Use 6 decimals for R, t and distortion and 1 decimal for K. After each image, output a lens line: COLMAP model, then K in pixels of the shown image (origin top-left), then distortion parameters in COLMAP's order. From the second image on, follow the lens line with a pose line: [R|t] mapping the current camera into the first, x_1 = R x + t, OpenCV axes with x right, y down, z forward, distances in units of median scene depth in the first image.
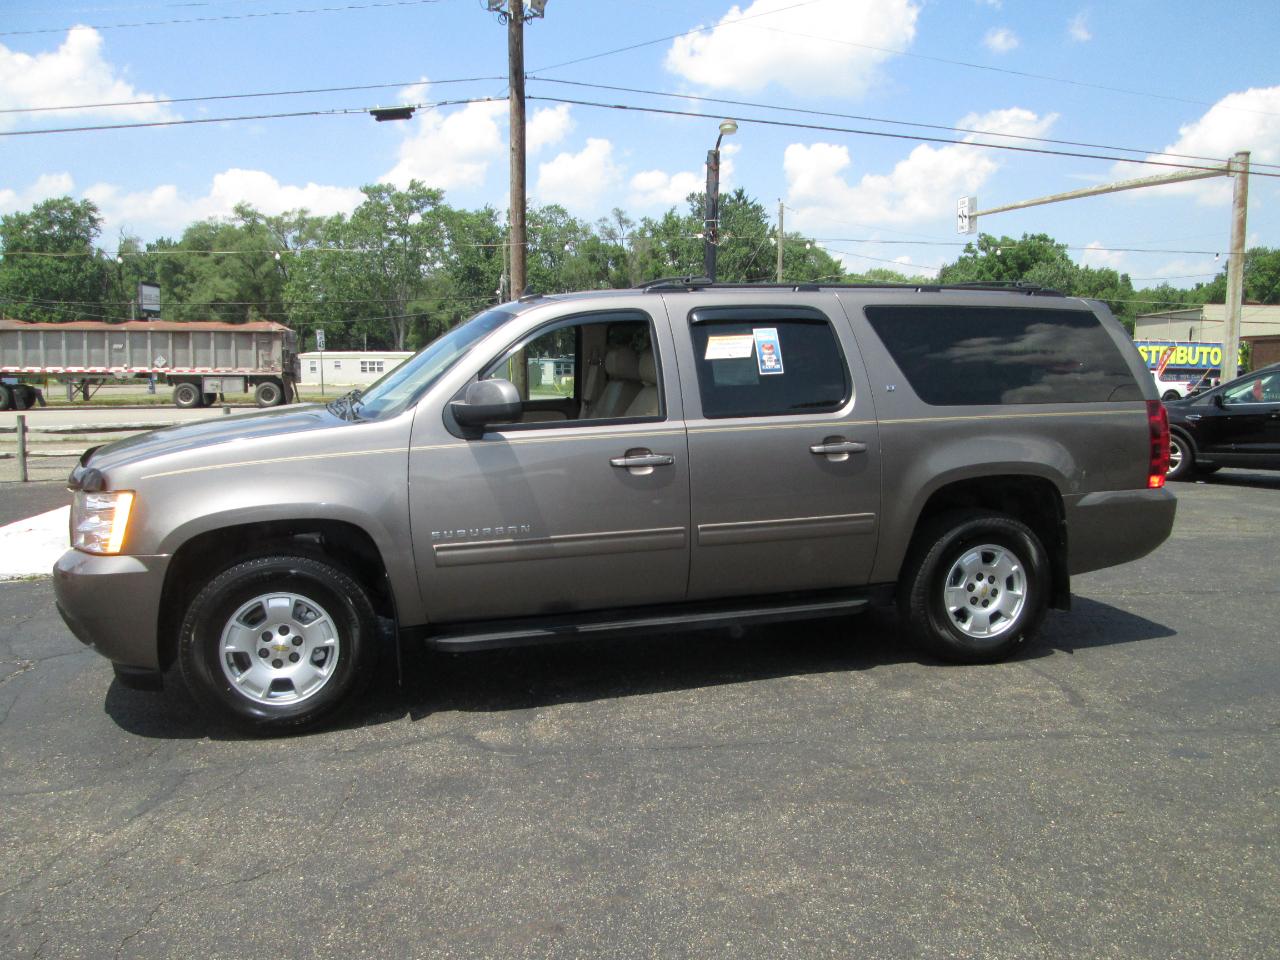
lens RADIAL K [[1082.7, 0, 632.9], [0, 1082.7, 485.9], [0, 0, 1]] dist [-0.084351, 0.057776]
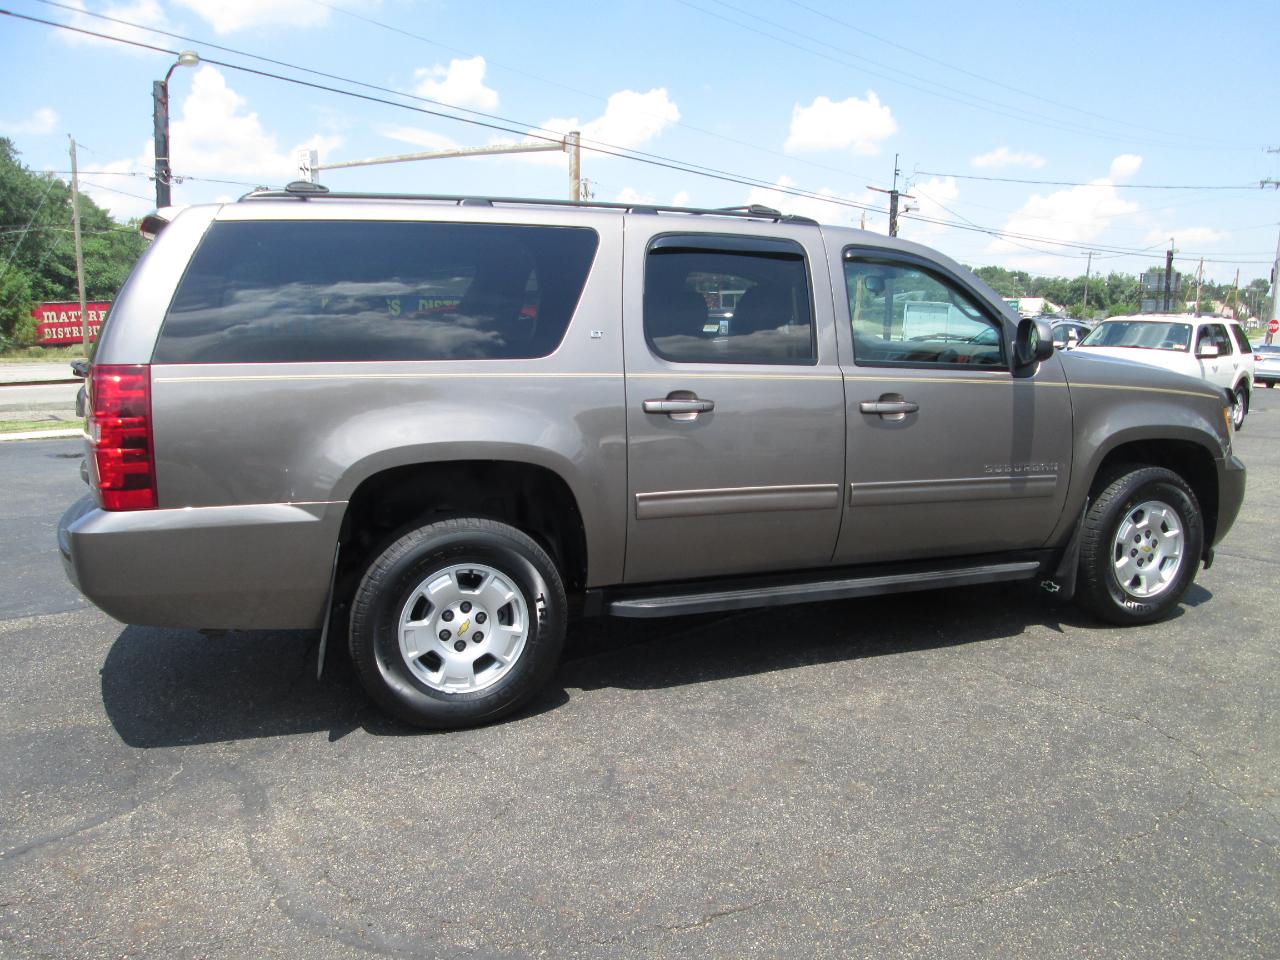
lens RADIAL K [[1082.7, 0, 639.7], [0, 1082.7, 505.0], [0, 0, 1]] dist [-0.084351, 0.057776]
pose [[0.788174, -0.099634, 0.607335, -0.512945], [0.064243, 0.994737, 0.079815, 0.004927], [-0.612091, -0.023891, 0.790427, 0.075897]]
